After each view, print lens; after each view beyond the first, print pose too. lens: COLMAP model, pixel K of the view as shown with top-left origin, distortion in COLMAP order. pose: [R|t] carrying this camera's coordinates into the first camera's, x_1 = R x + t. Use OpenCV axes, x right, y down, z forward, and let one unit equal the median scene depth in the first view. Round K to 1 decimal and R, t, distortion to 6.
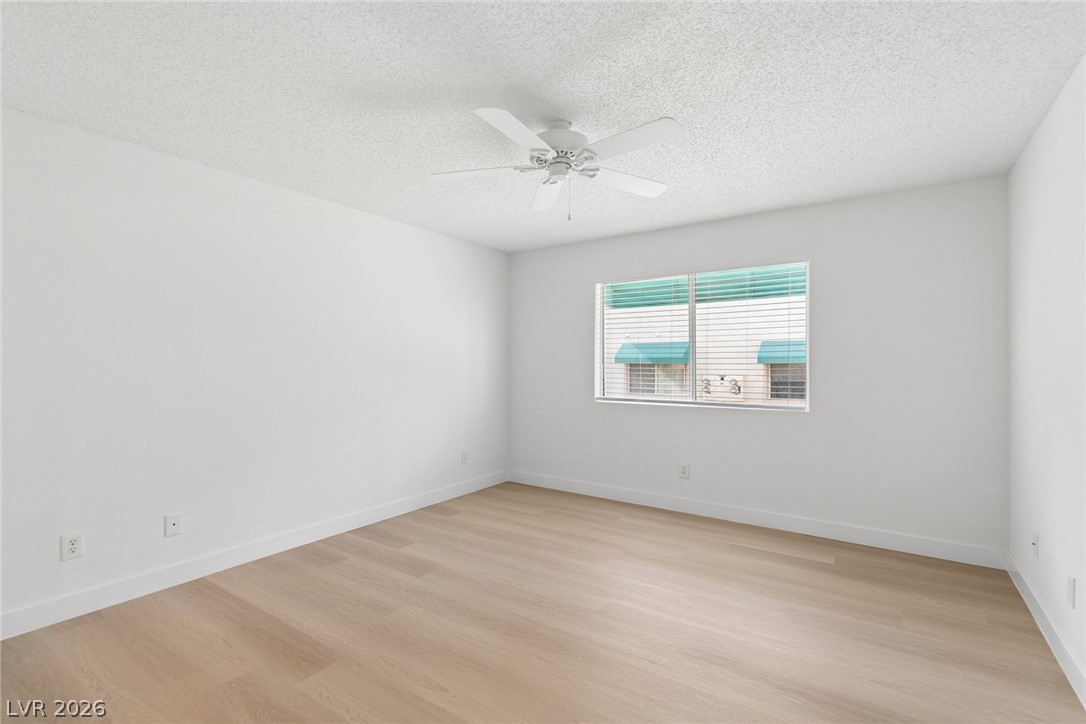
lens RADIAL K [[494.0, 0, 542.3], [0, 494.0, 361.6], [0, 0, 1]] dist [0.010403, -0.004760]
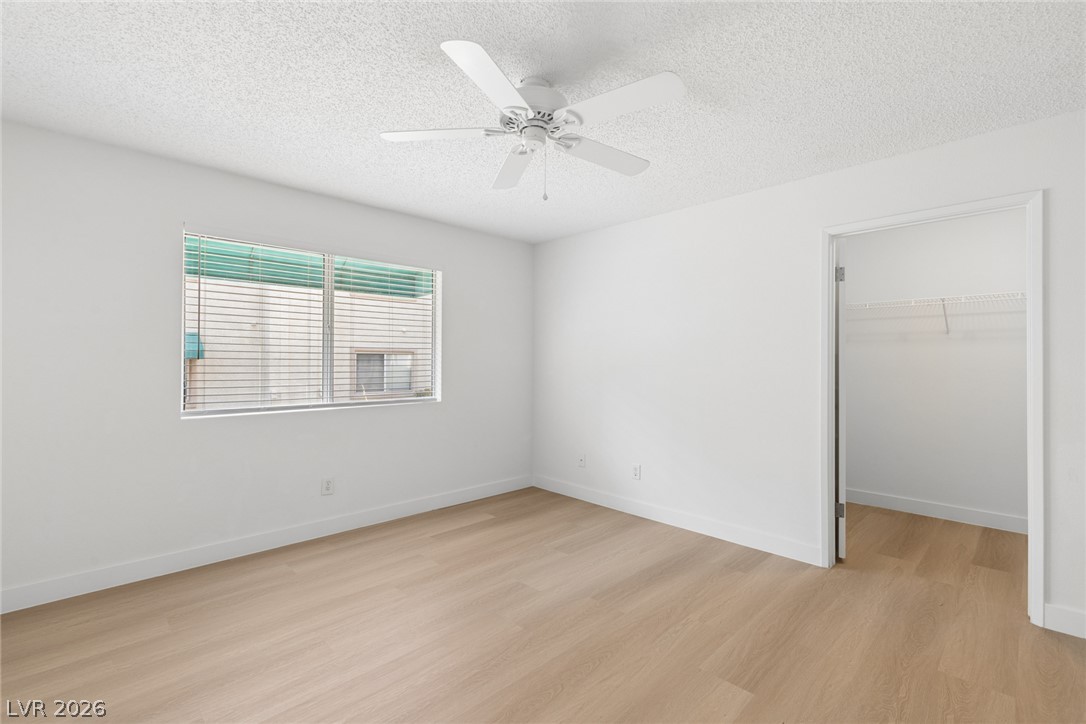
lens RADIAL K [[494.0, 0, 542.3], [0, 494.0, 357.7], [0, 0, 1]] dist [0.010403, -0.004760]
pose [[0.178755, 0.005888, 0.983876, -0.502668], [-0.007737, 0.999960, -0.004579, 0.002432], [-0.983863, -0.006794, 0.178793, 0.510454]]
